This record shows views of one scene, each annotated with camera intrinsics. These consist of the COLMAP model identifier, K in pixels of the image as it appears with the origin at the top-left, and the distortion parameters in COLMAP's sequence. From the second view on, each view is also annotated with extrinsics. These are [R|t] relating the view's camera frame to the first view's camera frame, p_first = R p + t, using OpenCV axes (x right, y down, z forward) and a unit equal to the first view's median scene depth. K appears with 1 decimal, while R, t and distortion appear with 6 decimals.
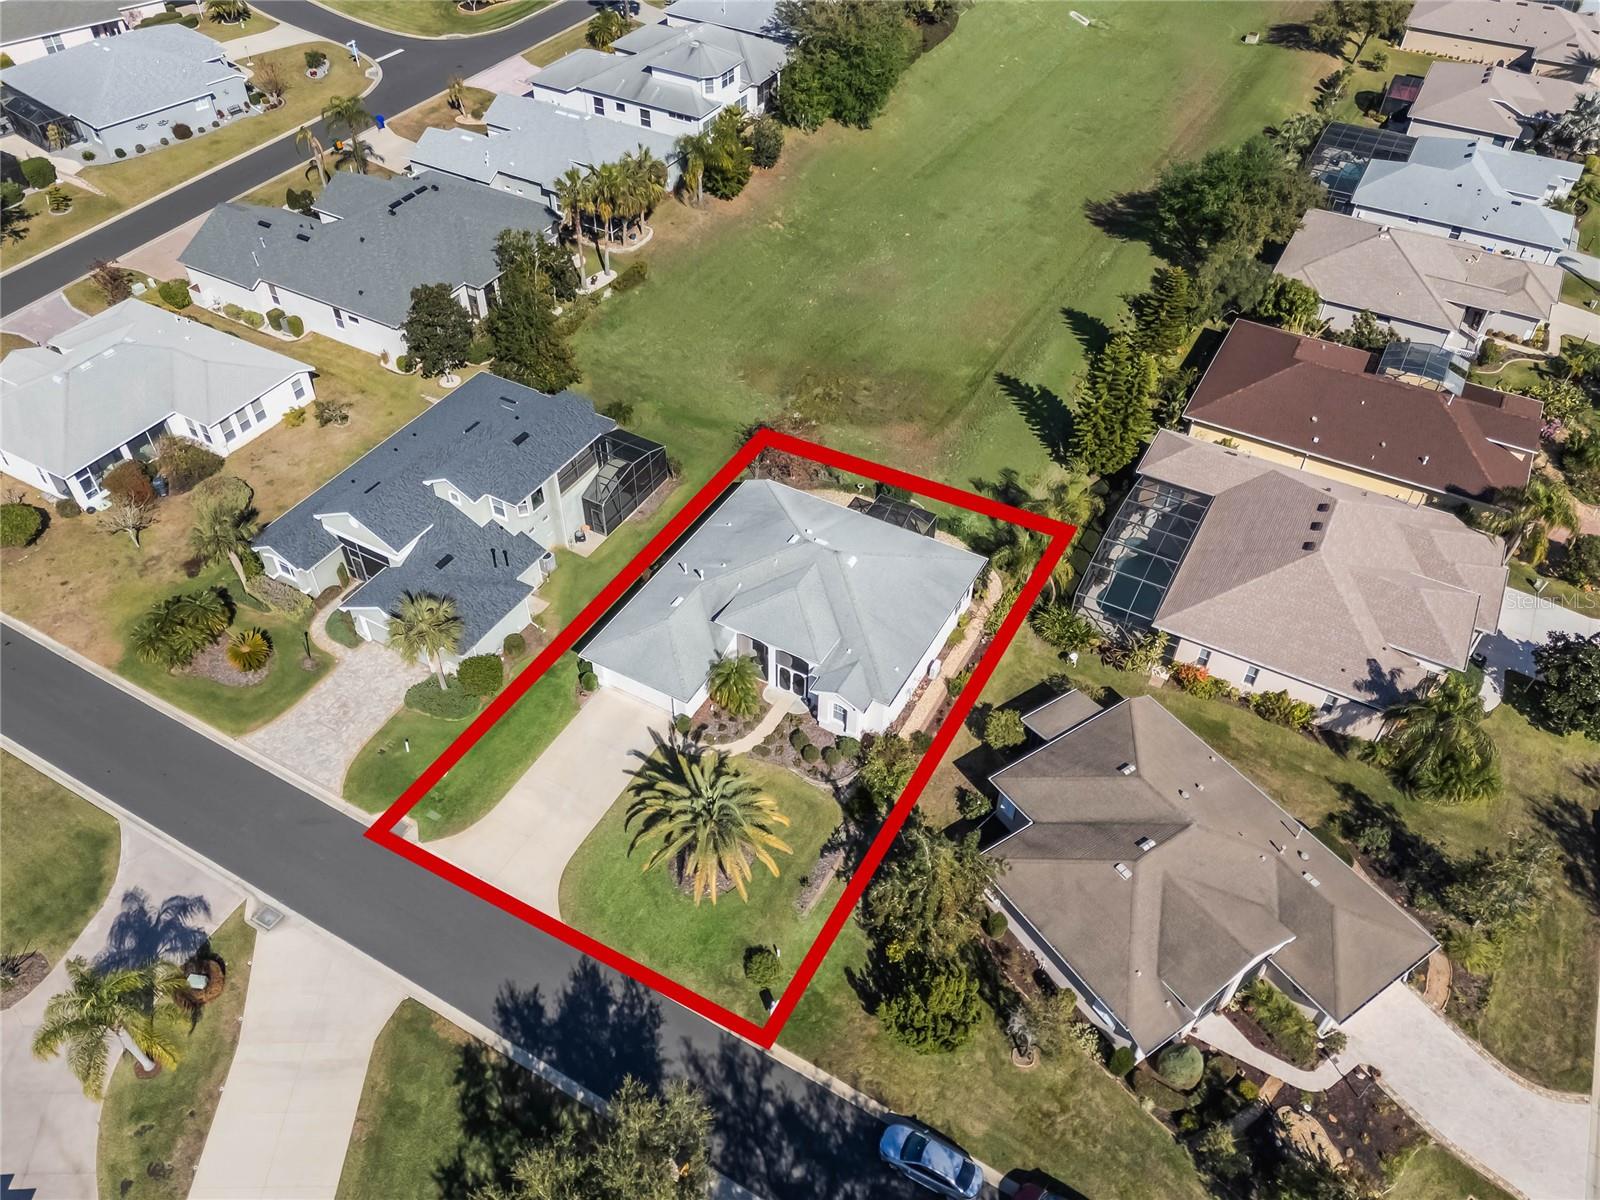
lens RADIAL K [[1179.5, 0, 799.7], [0, 1179.5, 595.2], [0, 0, 1]] dist [0.074915, -0.061432]
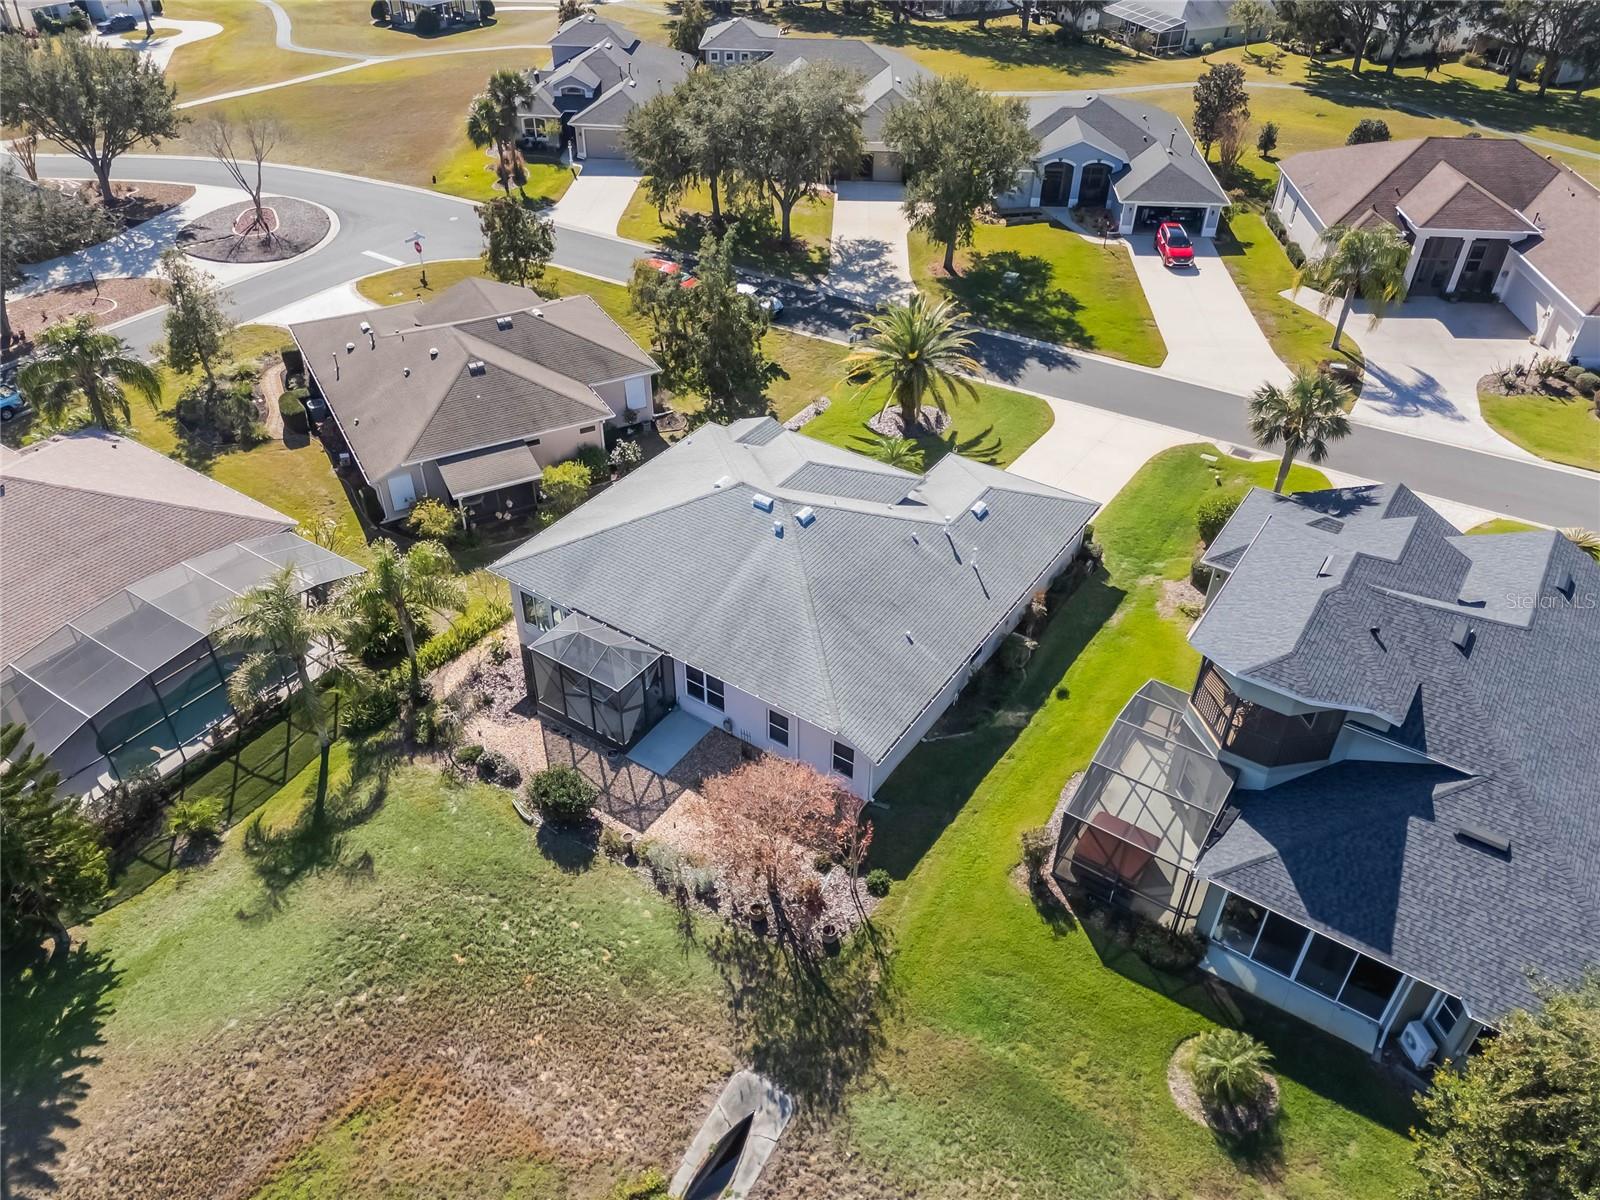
lens RADIAL K [[1179.5, 0, 799.7], [0, 1179.5, 595.2], [0, 0, 1]] dist [0.074915, -0.061432]
pose [[-0.996045, -0.074823, 0.047916, -0.035958], [0.036601, 0.145872, 0.988626, -0.667638], [-0.080962, 0.986470, -0.142556, 1.143689]]
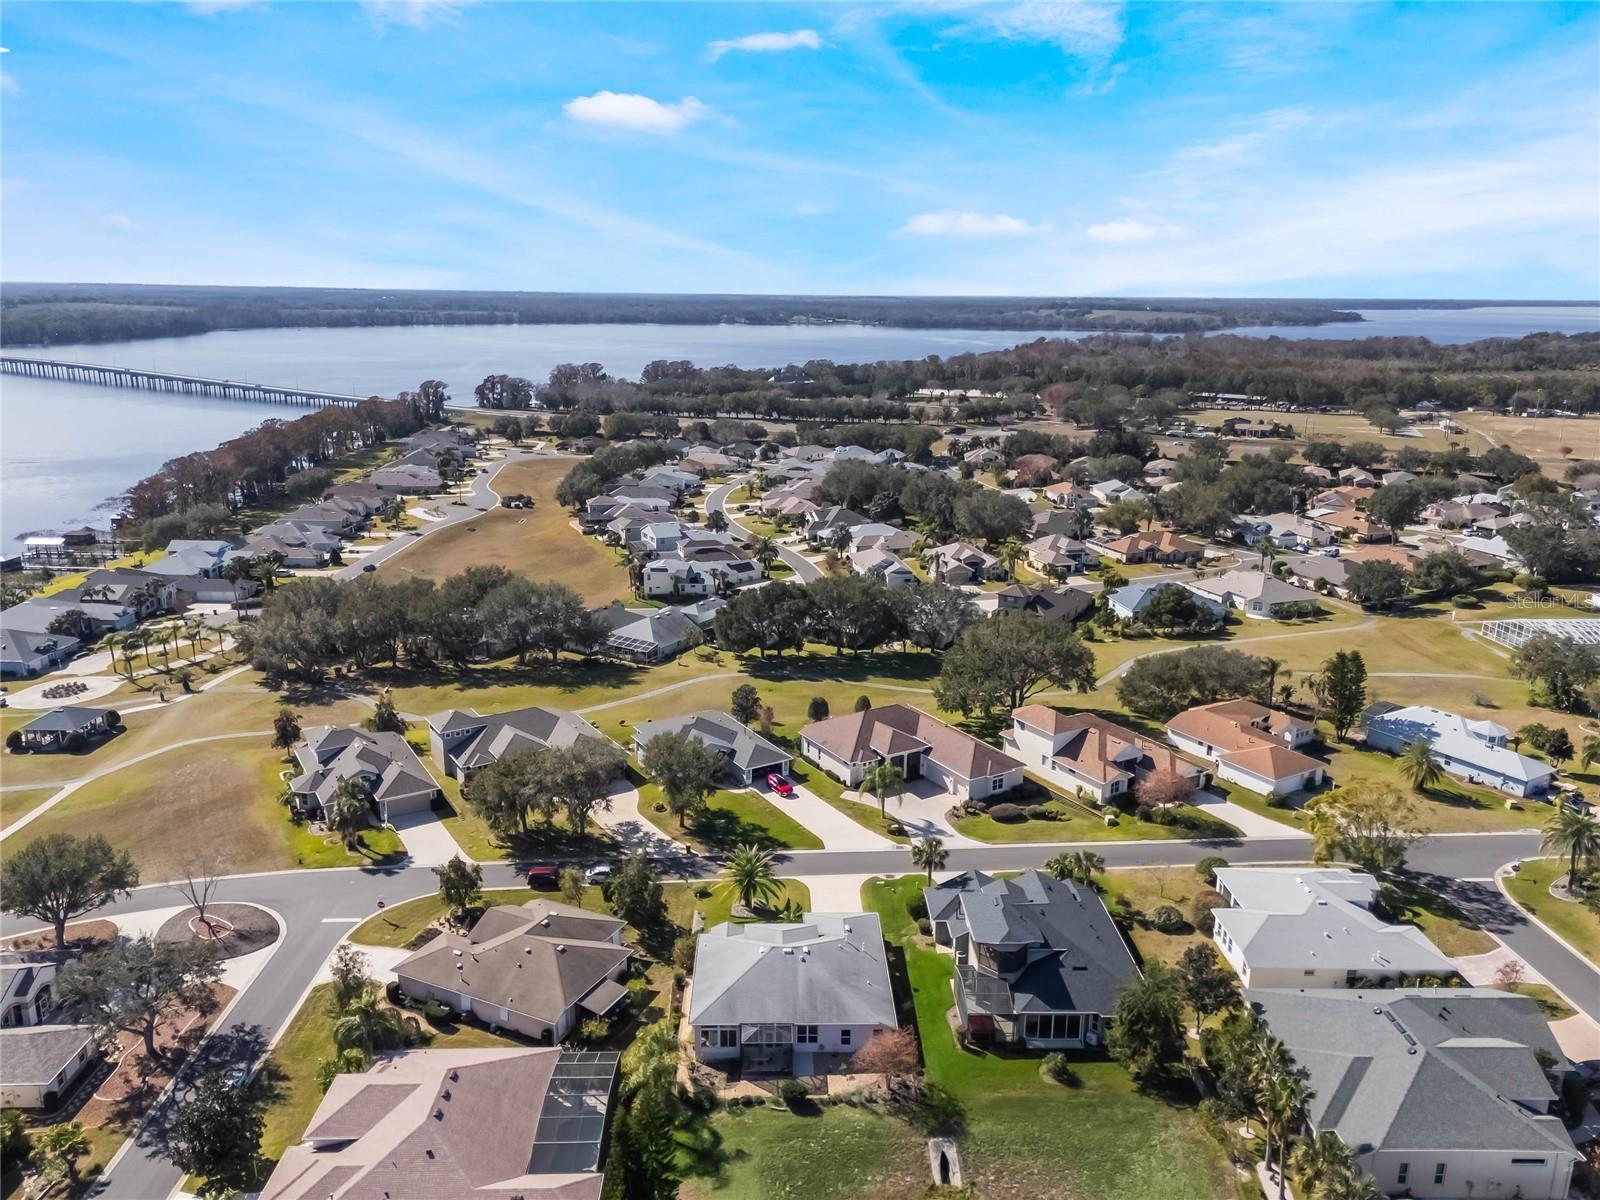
lens RADIAL K [[1167.8, 0, 800.0], [0, 1167.8, 600.0], [0, 0, 1]] dist [0.094370, -0.103753]
pose [[-0.862016, 0.105210, -0.495842, 0.697198], [-0.369098, 0.540178, 0.756290, -1.418243], [0.347412, 0.834948, -0.426809, 1.275066]]
